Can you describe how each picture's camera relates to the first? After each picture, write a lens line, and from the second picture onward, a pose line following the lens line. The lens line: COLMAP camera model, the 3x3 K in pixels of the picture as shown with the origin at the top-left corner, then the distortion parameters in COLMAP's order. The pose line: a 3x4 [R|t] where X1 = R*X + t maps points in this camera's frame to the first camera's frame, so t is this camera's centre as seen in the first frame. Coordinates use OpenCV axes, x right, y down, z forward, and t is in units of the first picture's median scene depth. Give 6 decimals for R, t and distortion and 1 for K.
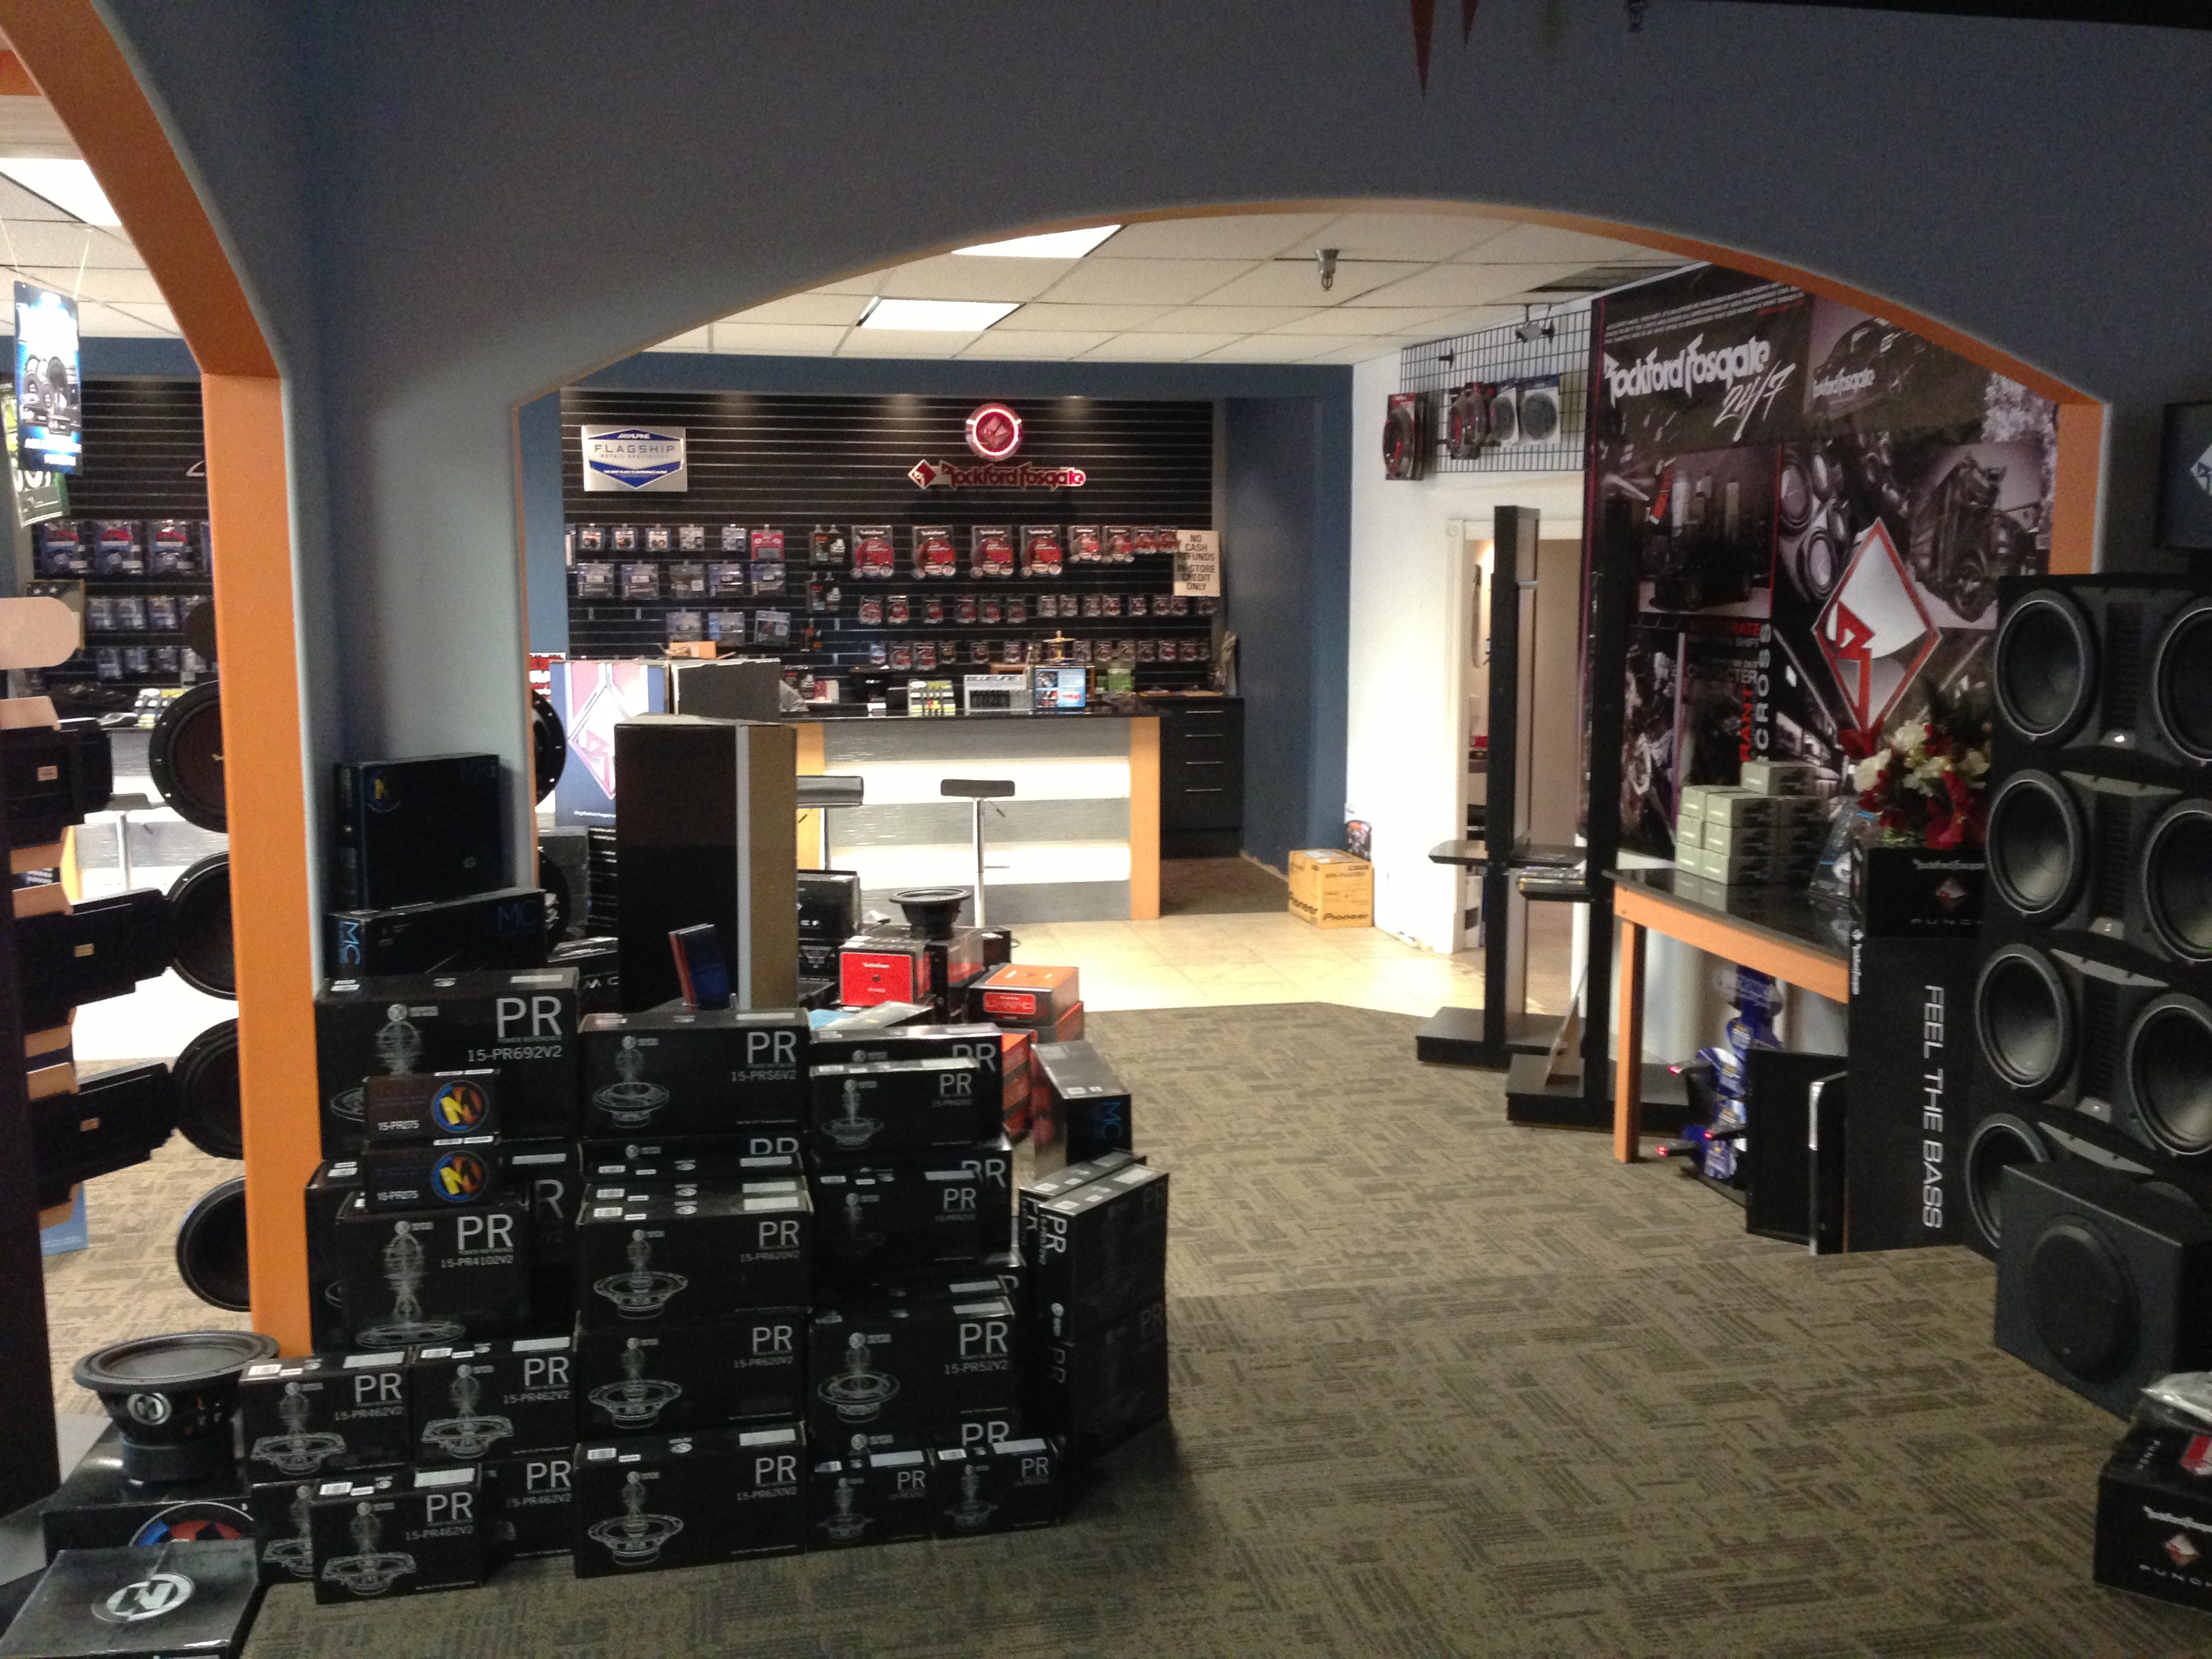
lens RADIAL K [[2061.5, 0, 1077.7], [0, 2061.5, 818.5], [0, 0, 1]] dist [0.152438, -0.151675]
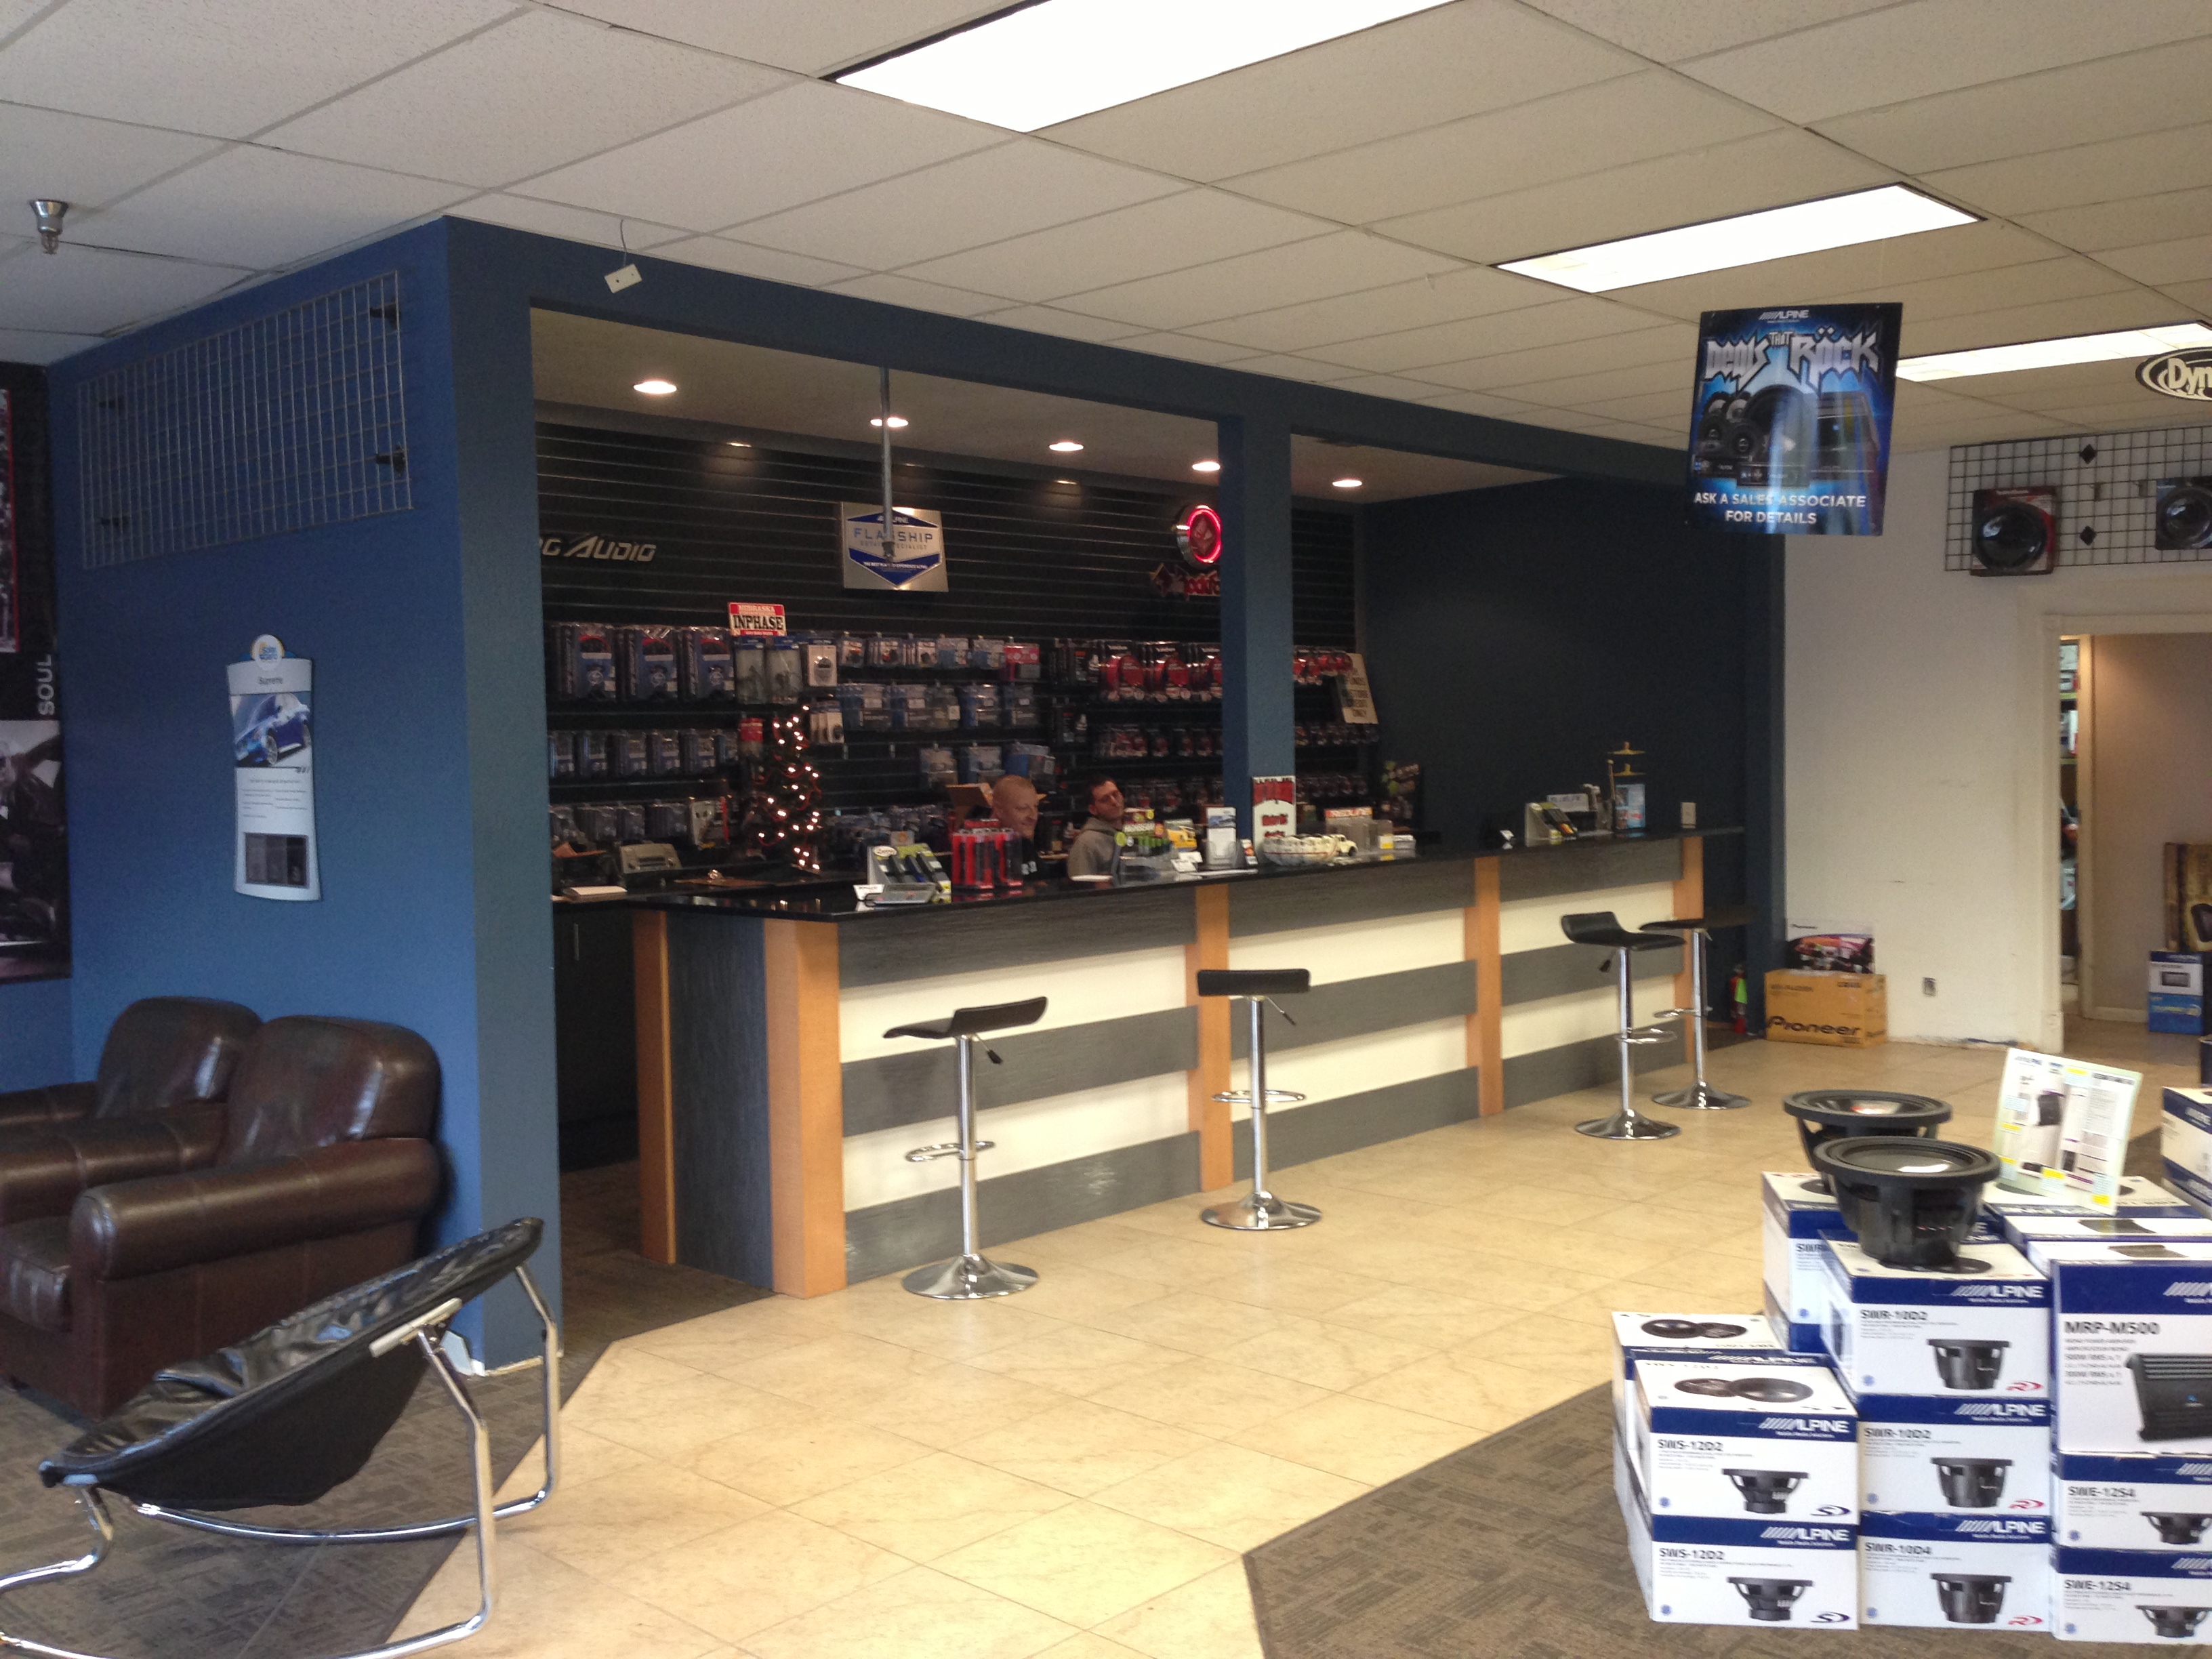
lens RADIAL K [[2061.5, 0, 1077.7], [0, 2061.5, 818.5], [0, 0, 1]] dist [0.152438, -0.151675]
pose [[0.797123, -0.035532, 0.602771, -0.612050], [0.094503, 0.993306, -0.066422, -0.017624], [-0.596376, 0.109910, 0.795145, 0.364380]]
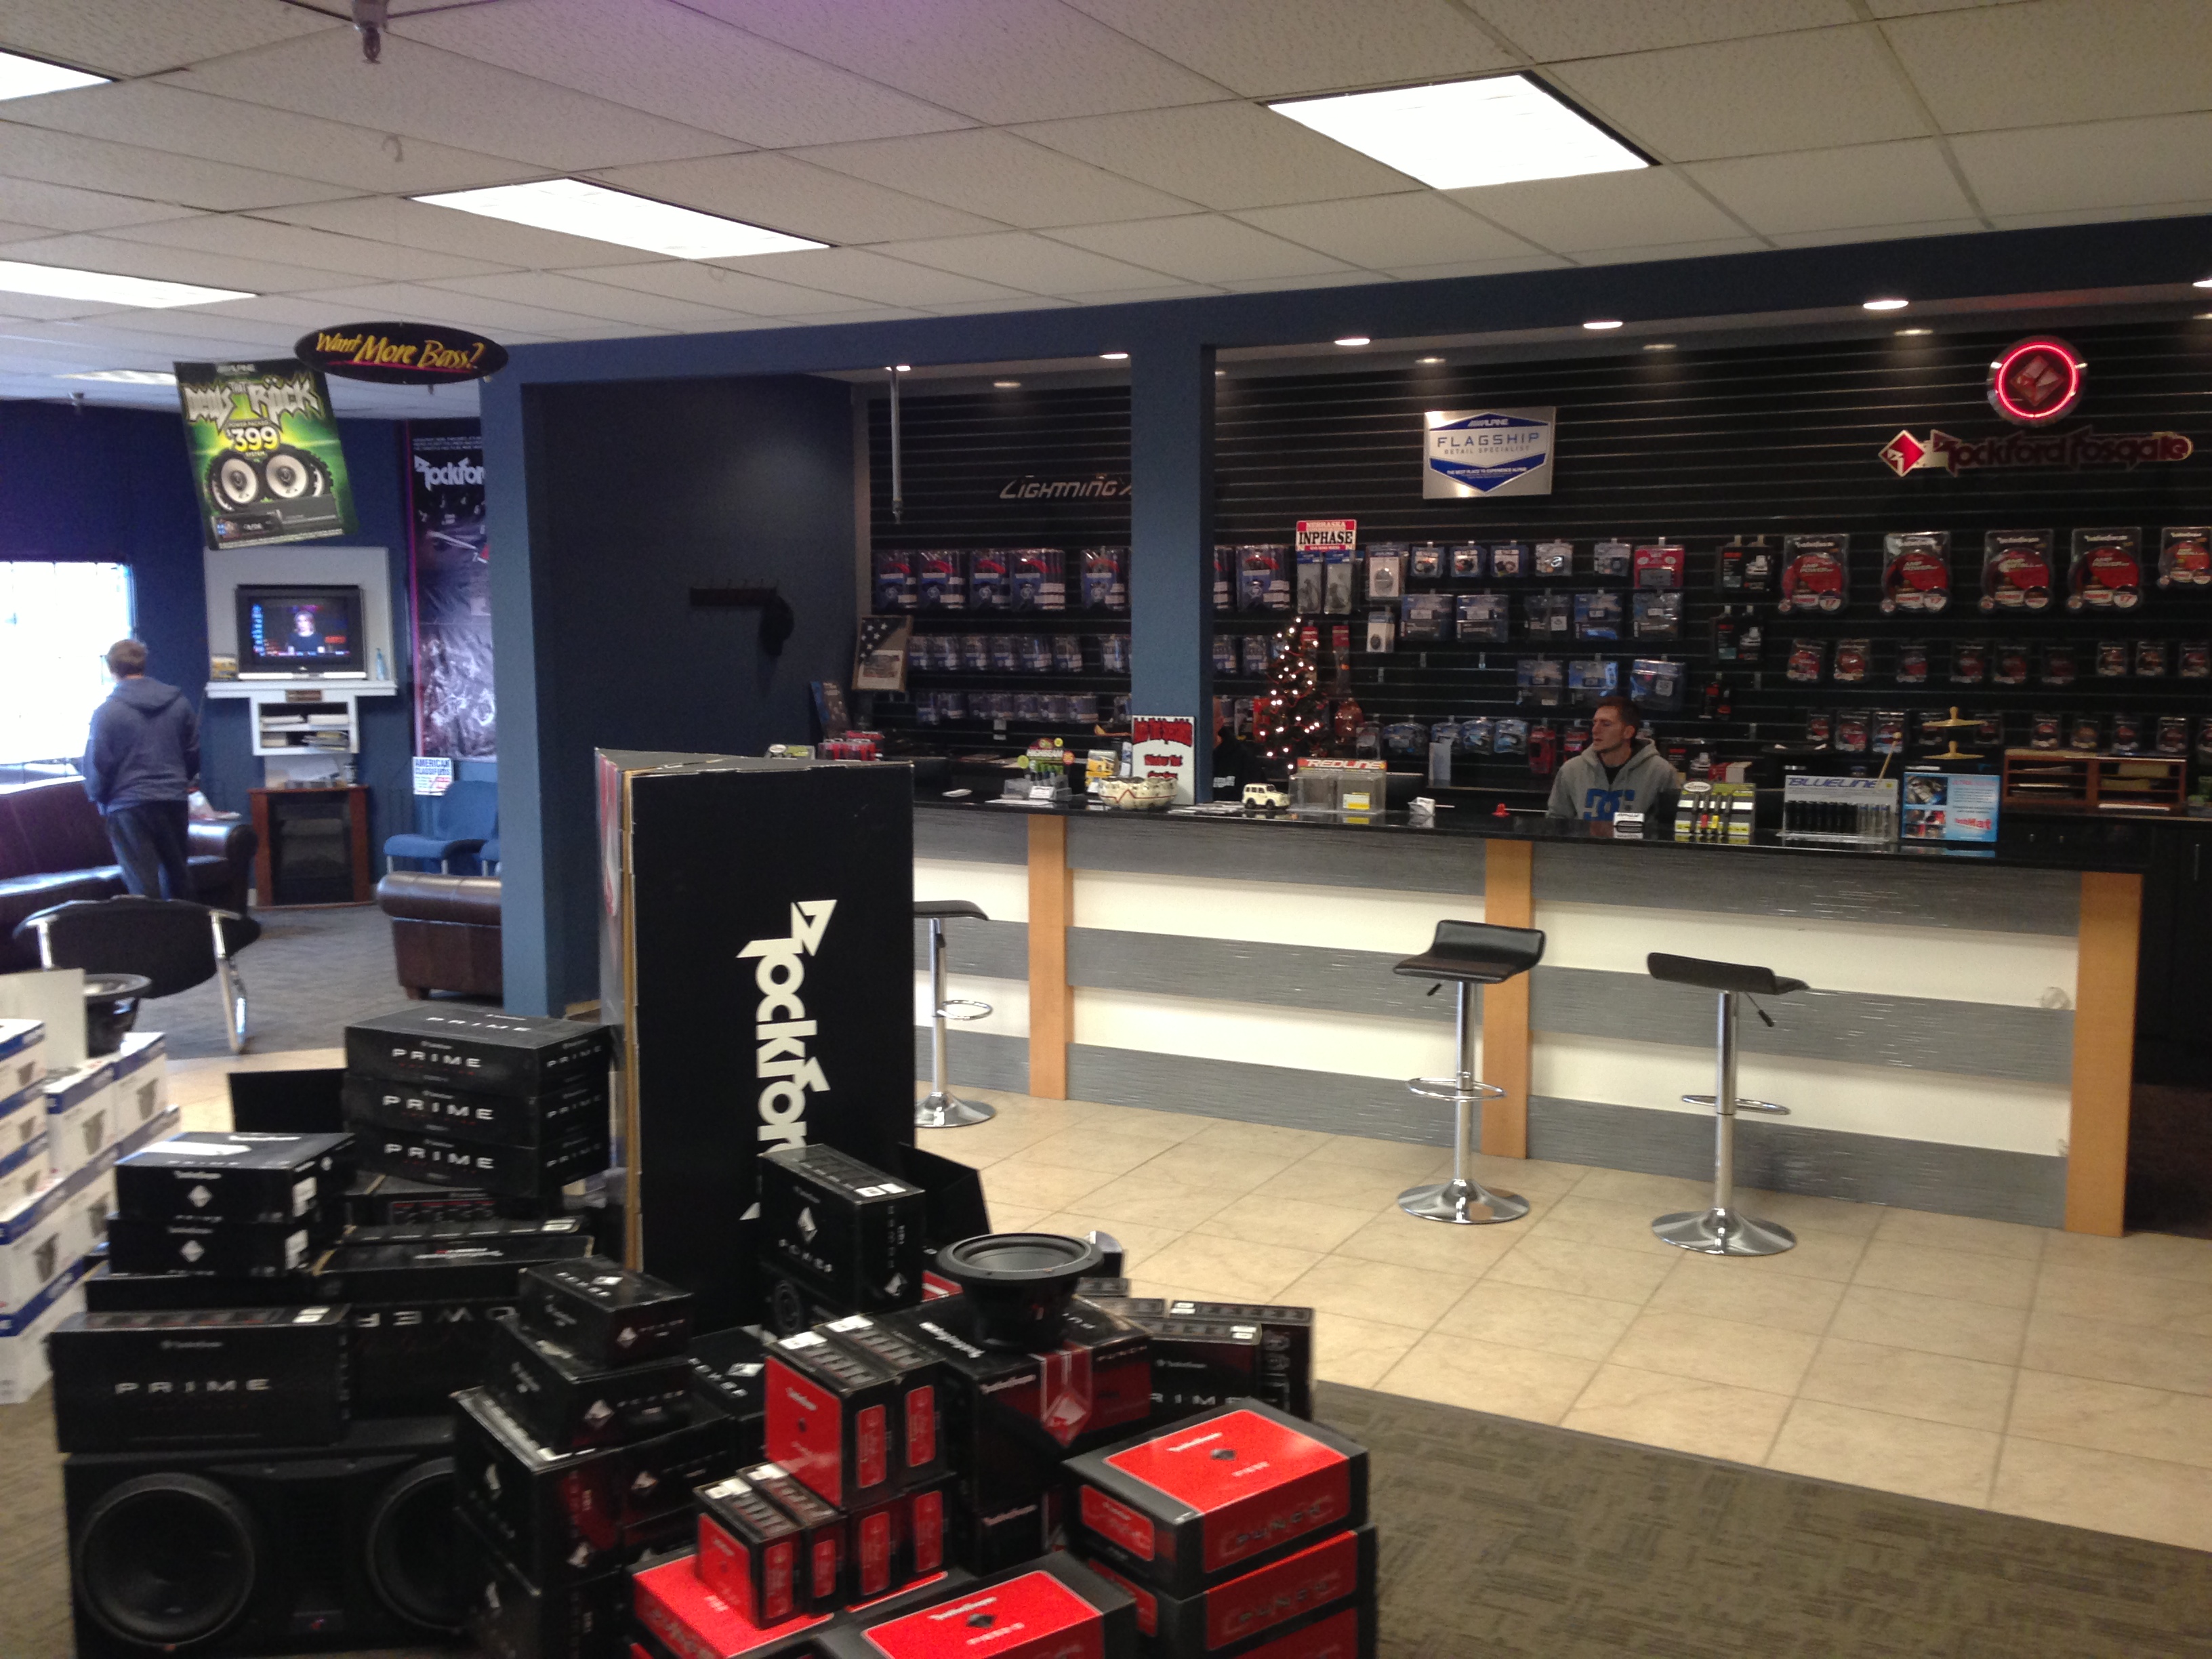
lens RADIAL K [[2061.5, 0, 1077.7], [0, 2061.5, 818.5], [0, 0, 1]] dist [0.152438, -0.151675]
pose [[0.796302, 0.069131, -0.600936, 0.124702], [-0.077340, 0.996930, 0.012202, -0.040142], [0.599934, 0.036759, 0.799204, 0.320365]]
